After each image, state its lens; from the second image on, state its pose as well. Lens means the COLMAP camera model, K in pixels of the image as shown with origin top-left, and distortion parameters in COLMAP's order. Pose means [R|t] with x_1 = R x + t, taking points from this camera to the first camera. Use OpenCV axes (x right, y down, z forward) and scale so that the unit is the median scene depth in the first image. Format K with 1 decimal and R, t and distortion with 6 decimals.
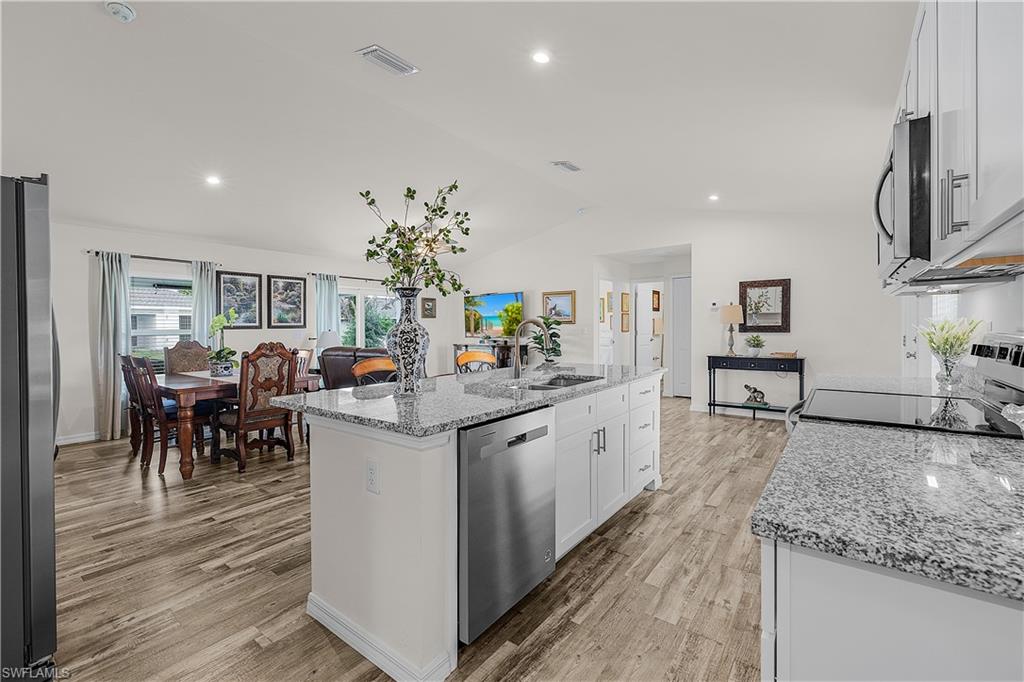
lens RADIAL K [[434.3, 0, 512.7], [0, 434.3, 314.6], [0, 0, 1]] dist [-0.002348, -0.000358]
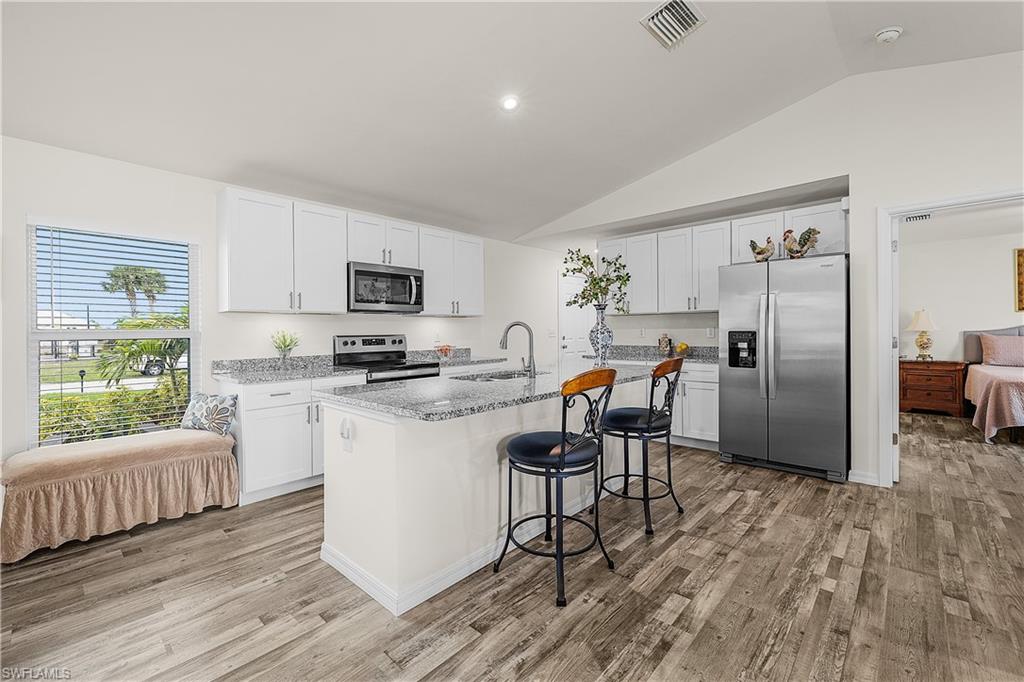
lens RADIAL K [[432.0, 0, 509.6], [0, 432.0, 330.1], [0, 0, 1]] dist [0.000541, 0.000064]
pose [[-0.995044, 0.023505, 0.096613, -0.019954], [0.020428, 0.999256, -0.032714, 0.028638], [-0.097310, -0.030578, -0.994784, 0.909121]]
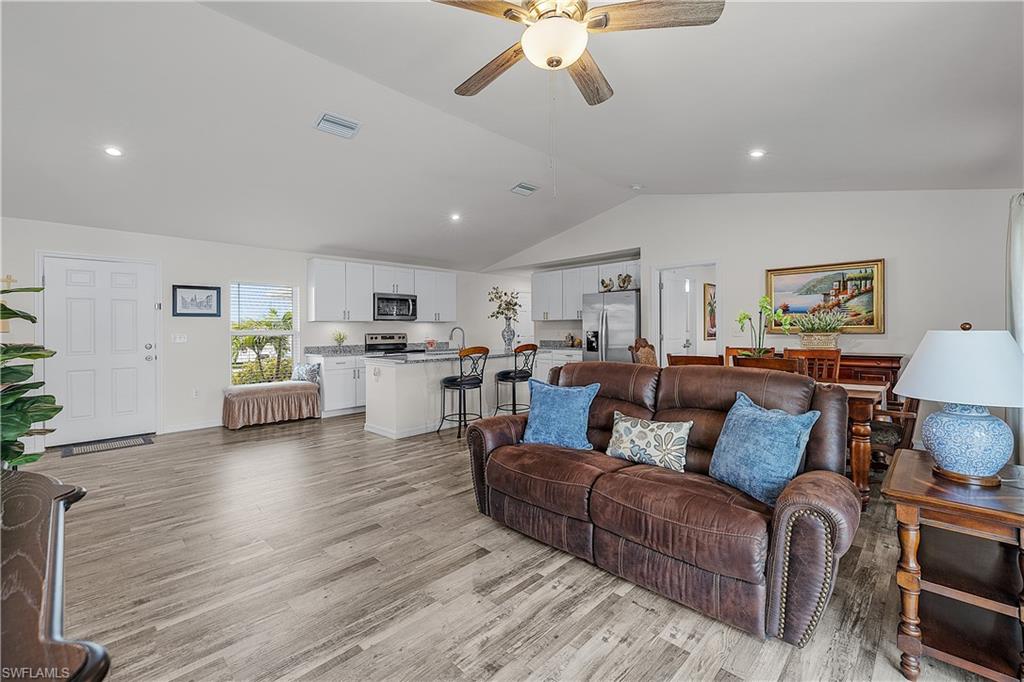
lens RADIAL K [[429.7, 0, 509.5], [0, 429.7, 329.6], [0, 0, 1]] dist [-0.014158, 0.000010]
pose [[-0.991479, 0.023369, 0.128157, -0.218675], [0.019065, 0.999216, -0.034711, 0.045916], [-0.128867, -0.031972, -0.991146, 1.367105]]
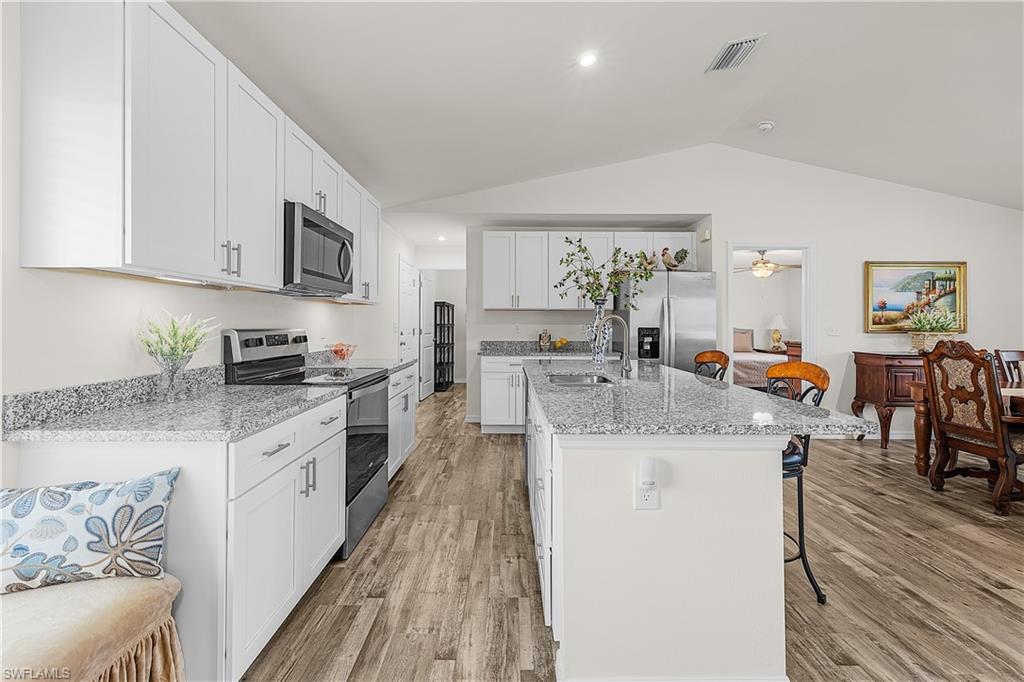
lens RADIAL K [[437.8, 0, 512.2], [0, 437.8, 320.0], [0, 0, 1]] dist [0.001450, -0.000073]
pose [[-0.792390, 0.003123, -0.610007, 0.342781], [0.024680, 0.999332, -0.026943, 0.018031], [0.609515, -0.036405, -0.791938, 0.712418]]
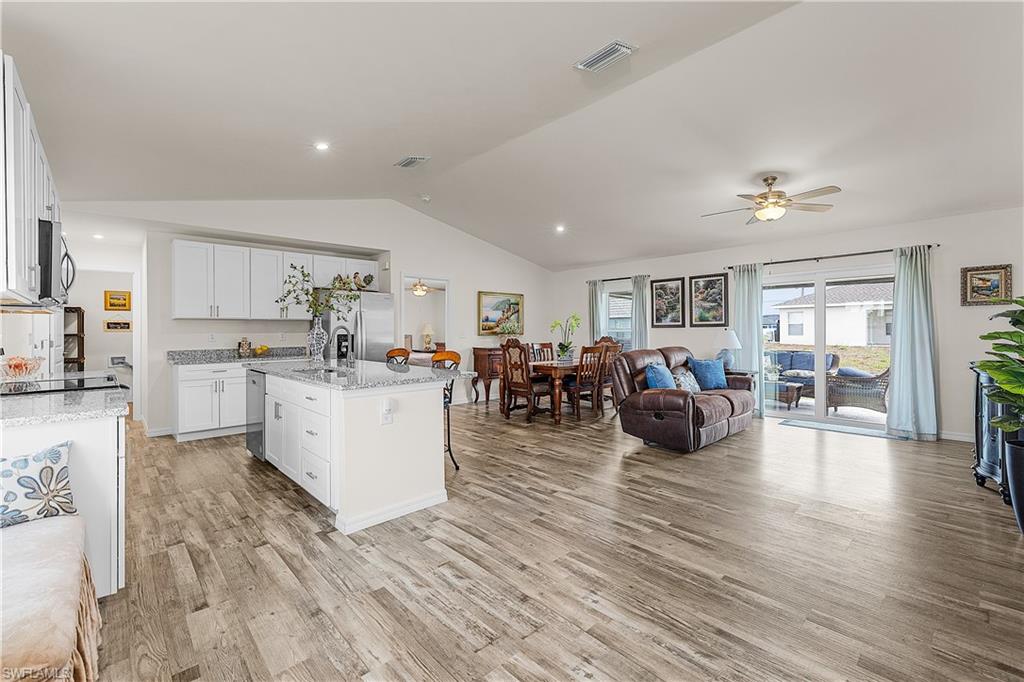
lens RADIAL K [[437.8, 0, 512.2], [0, 437.8, 320.0], [0, 0, 1]] dist [0.001450, -0.000073]
pose [[-0.169196, -0.010618, -0.985525, 0.581988], [0.039699, 0.999057, -0.017579, 0.016692], [0.984783, -0.042099, -0.168615, 0.783166]]
